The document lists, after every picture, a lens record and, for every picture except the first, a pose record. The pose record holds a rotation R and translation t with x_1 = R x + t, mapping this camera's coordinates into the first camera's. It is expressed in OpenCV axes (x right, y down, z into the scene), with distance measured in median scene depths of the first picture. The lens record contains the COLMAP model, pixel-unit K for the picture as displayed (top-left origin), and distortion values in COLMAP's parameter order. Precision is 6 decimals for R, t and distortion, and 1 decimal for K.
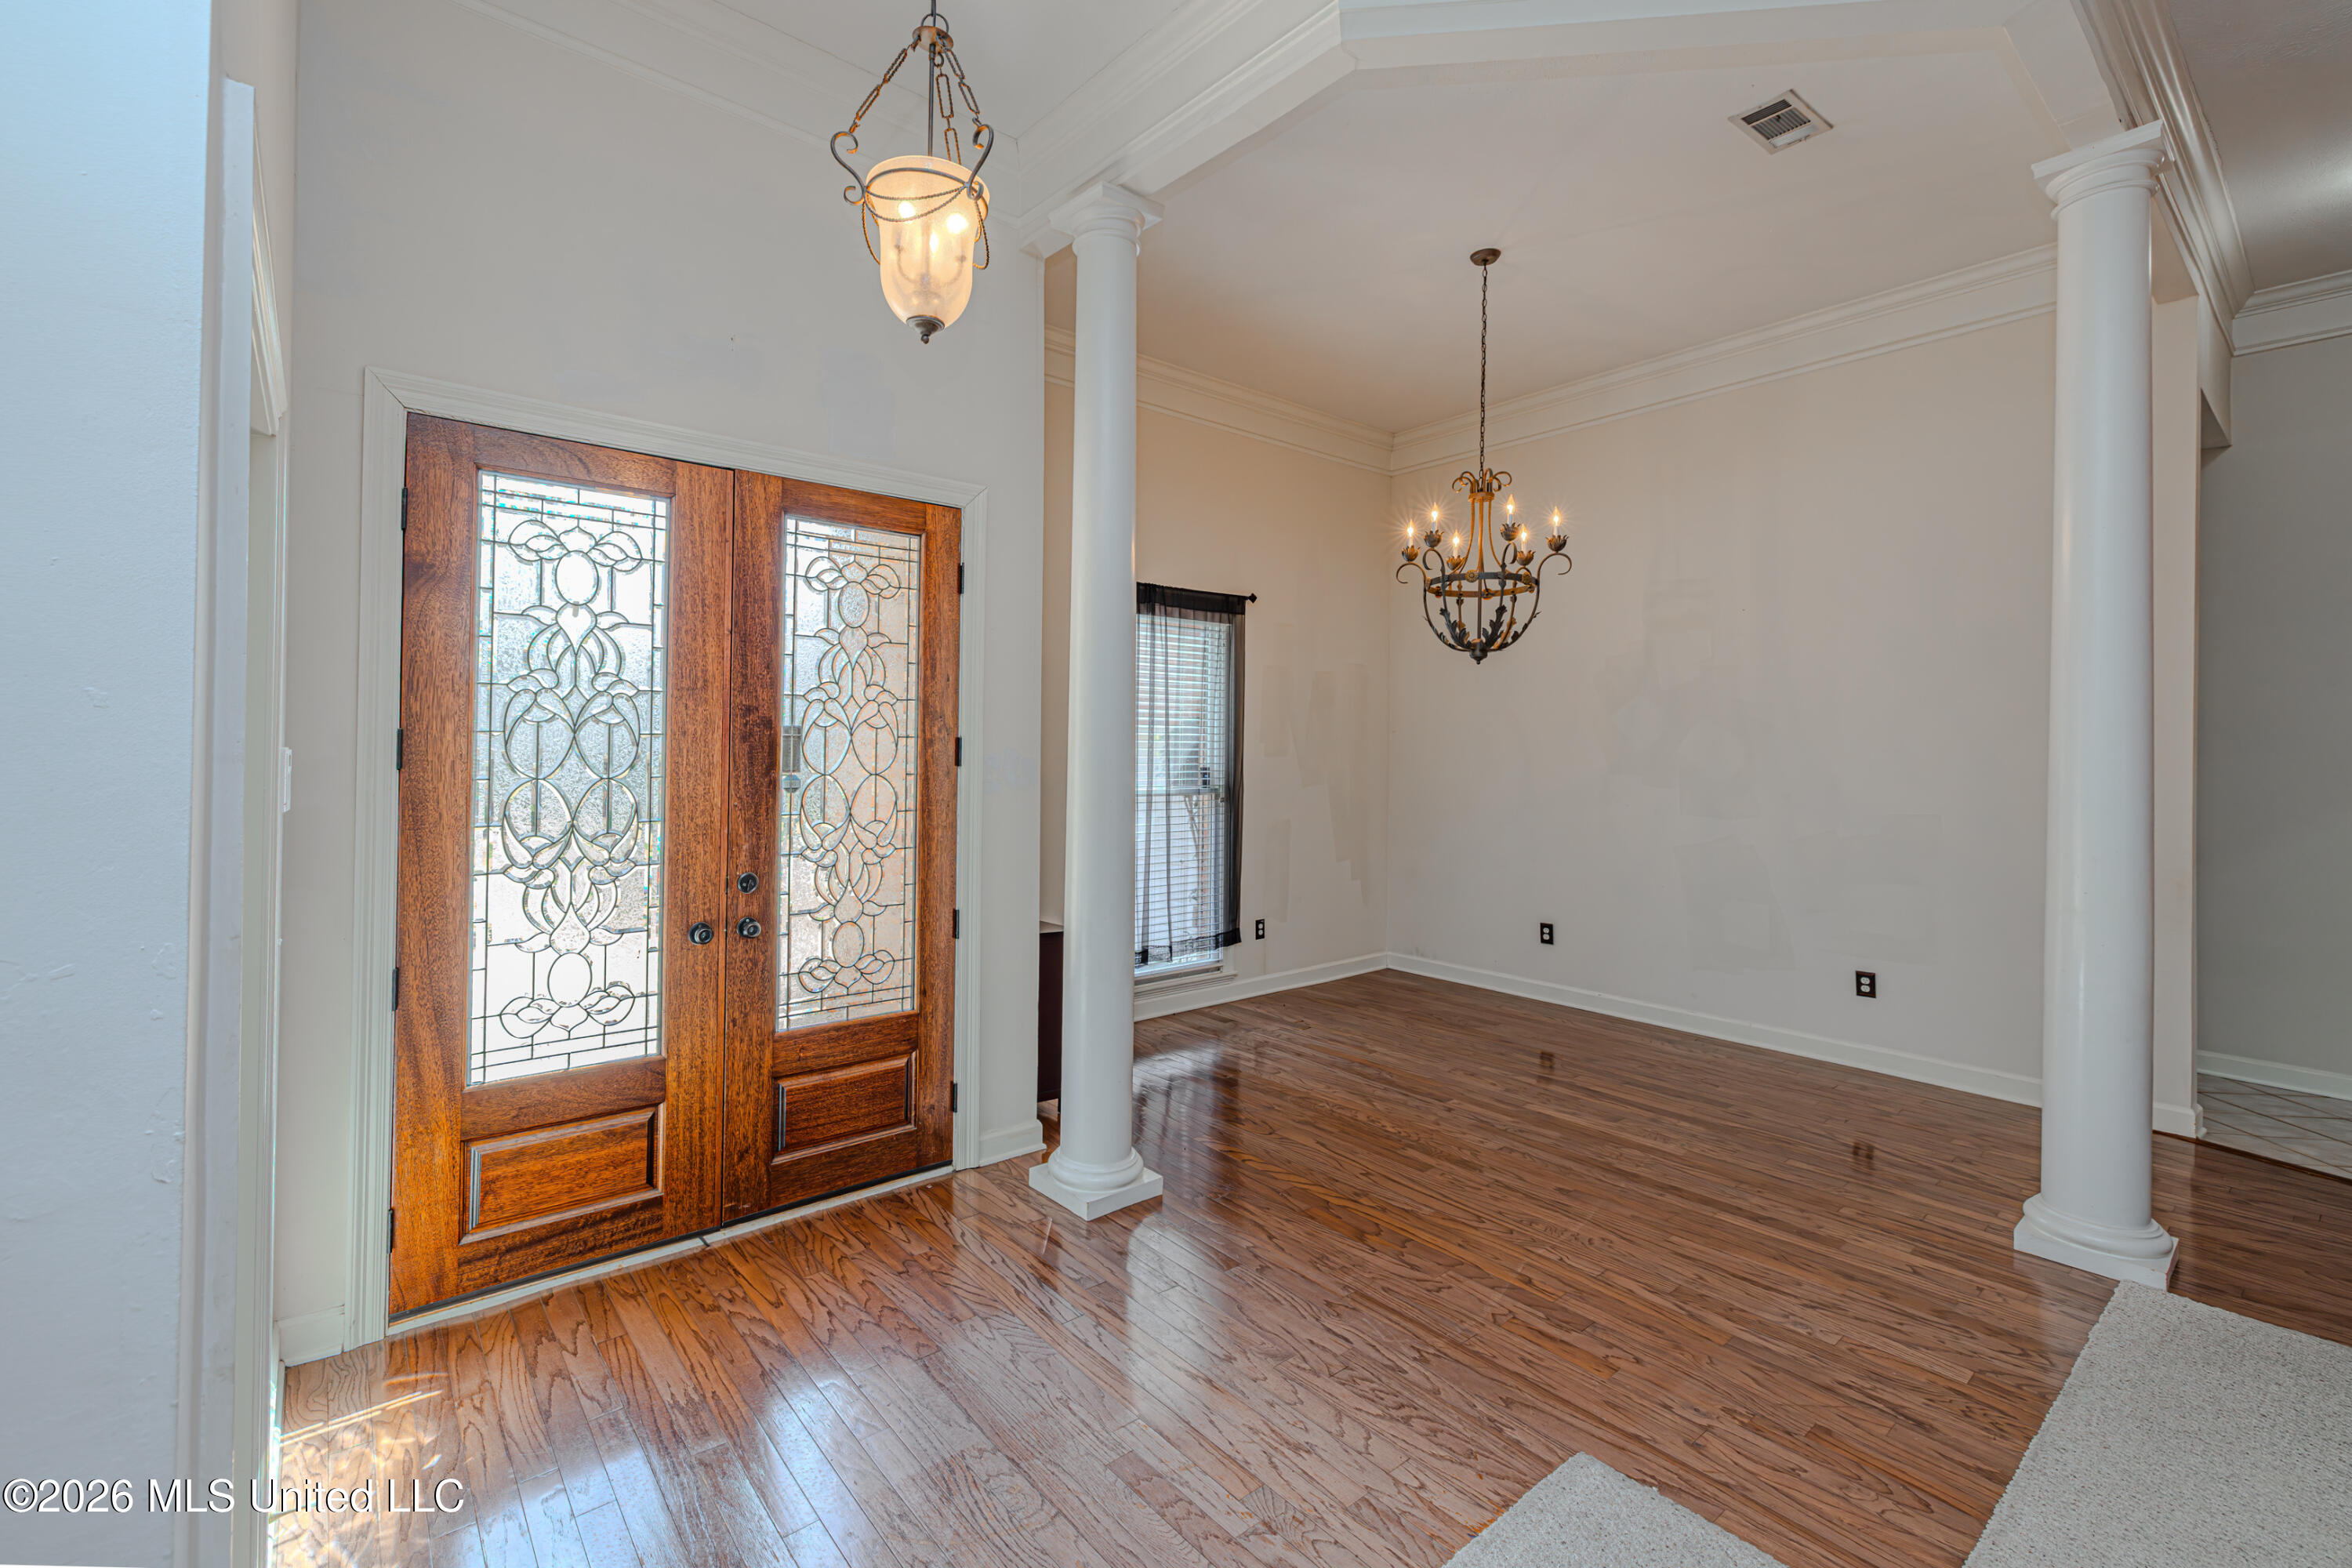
lens RADIAL K [[1012.8, 0, 1120.2], [0, 1012.8, 730.9], [0, 0, 1]] dist [-0.000510, 0.000556]
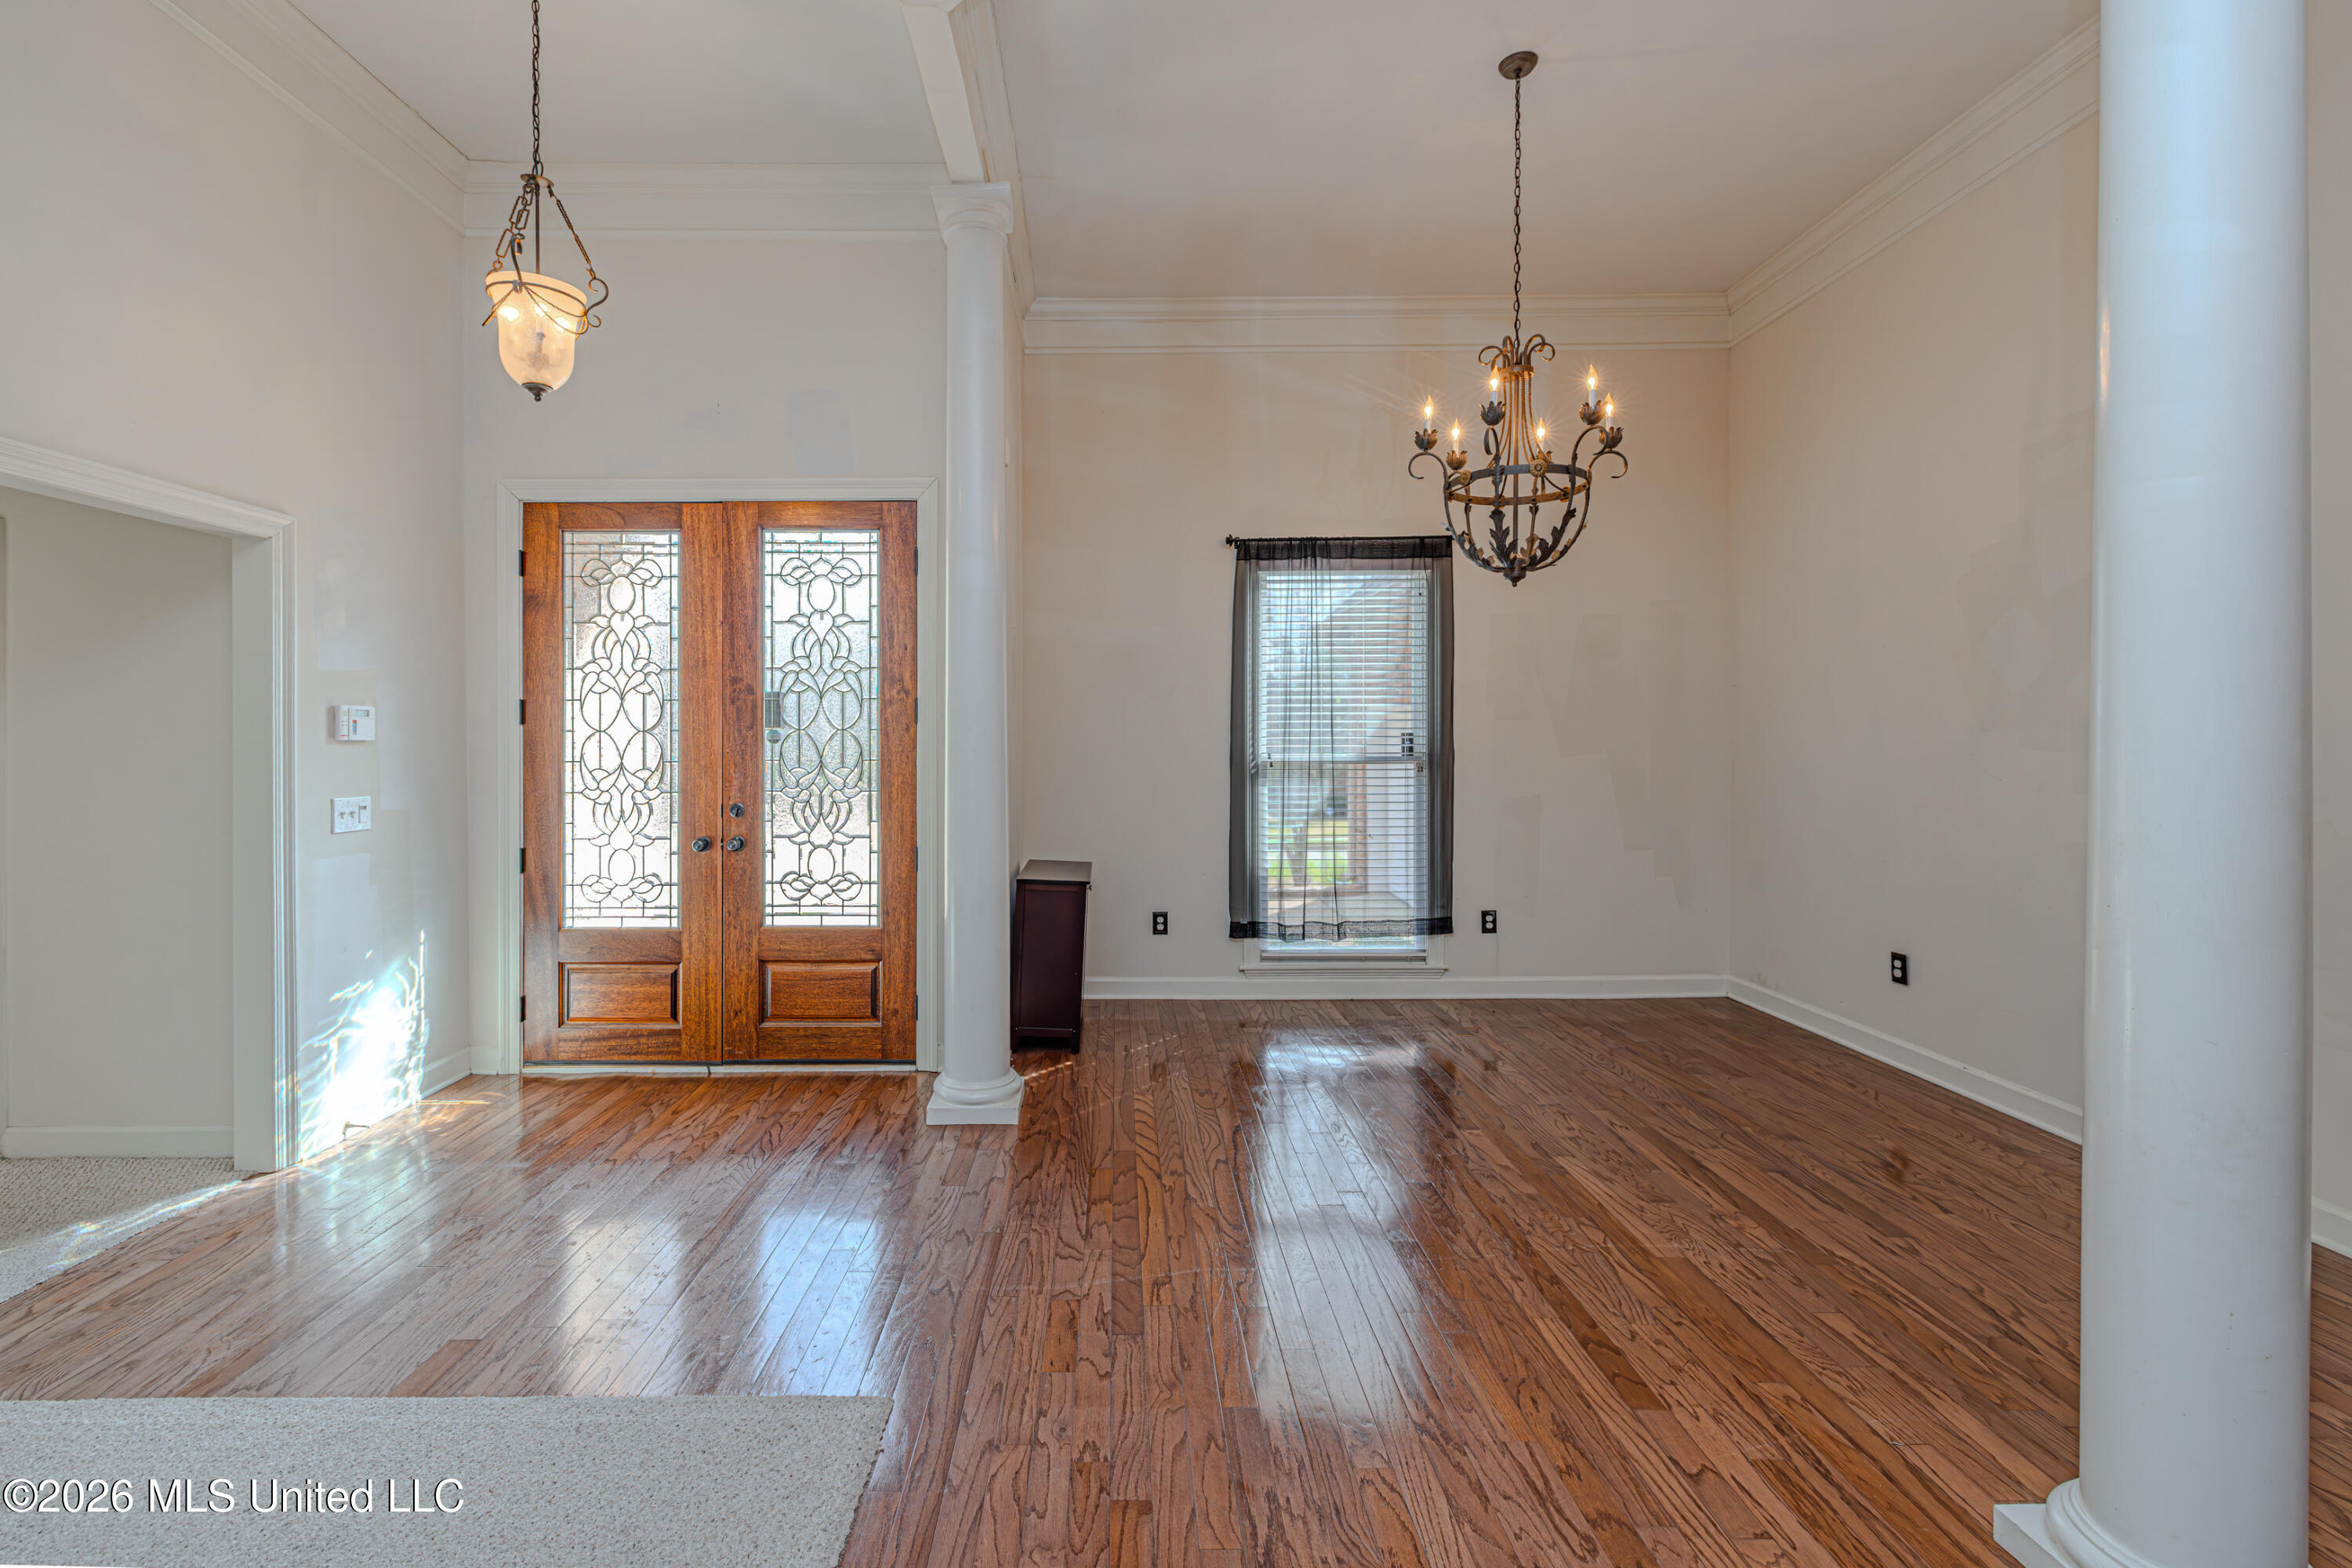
lens RADIAL K [[1012.8, 0, 1110.6], [0, 1012.8, 731.6], [0, 0, 1]] dist [-0.000510, 0.000556]
pose [[0.781477, -0.017767, -0.623681, 0.841153], [0.021067, 0.999776, -0.002084, 0.059224], [0.623578, -0.011510, 0.781677, 0.263924]]
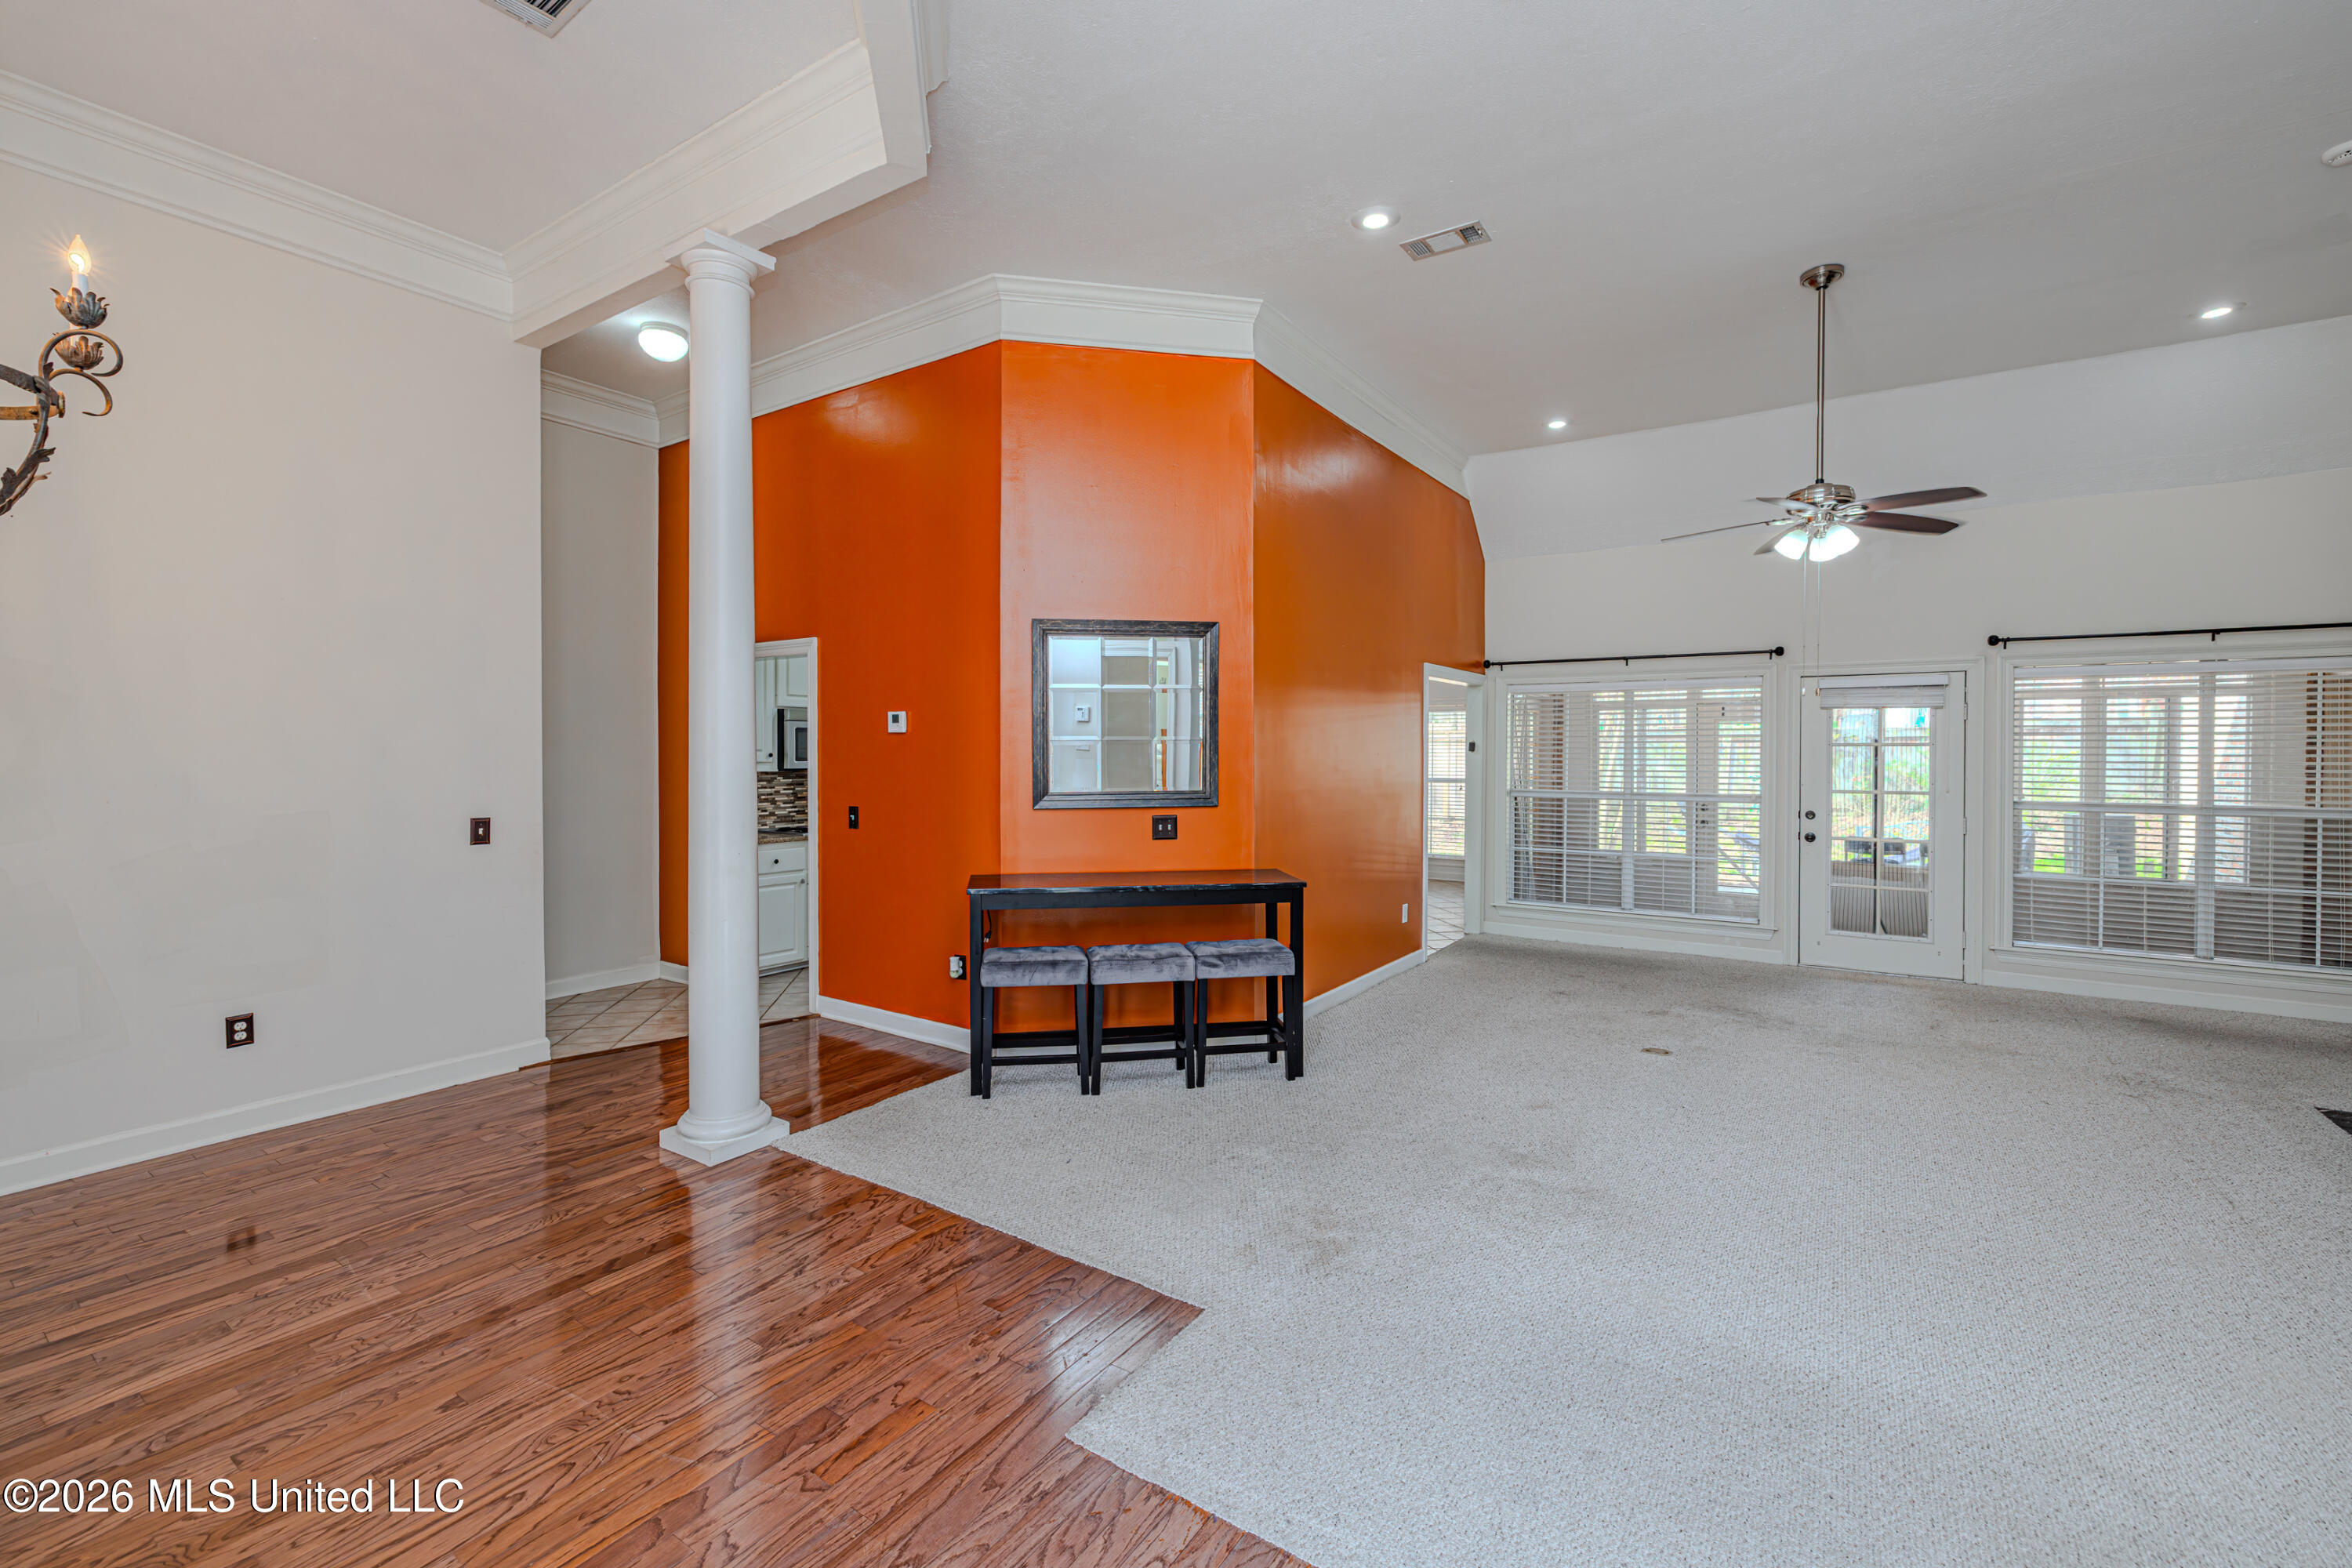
lens RADIAL K [[1012.8, 0, 1167.2], [0, 1012.8, 764.6], [0, 0, 1]] dist [-0.000510, 0.000556]
pose [[-0.294791, -0.036265, 0.954873, -0.352753], [-0.015494, 0.999330, 0.033170, 0.005620], [-0.955436, -0.005017, -0.295155, 0.825734]]
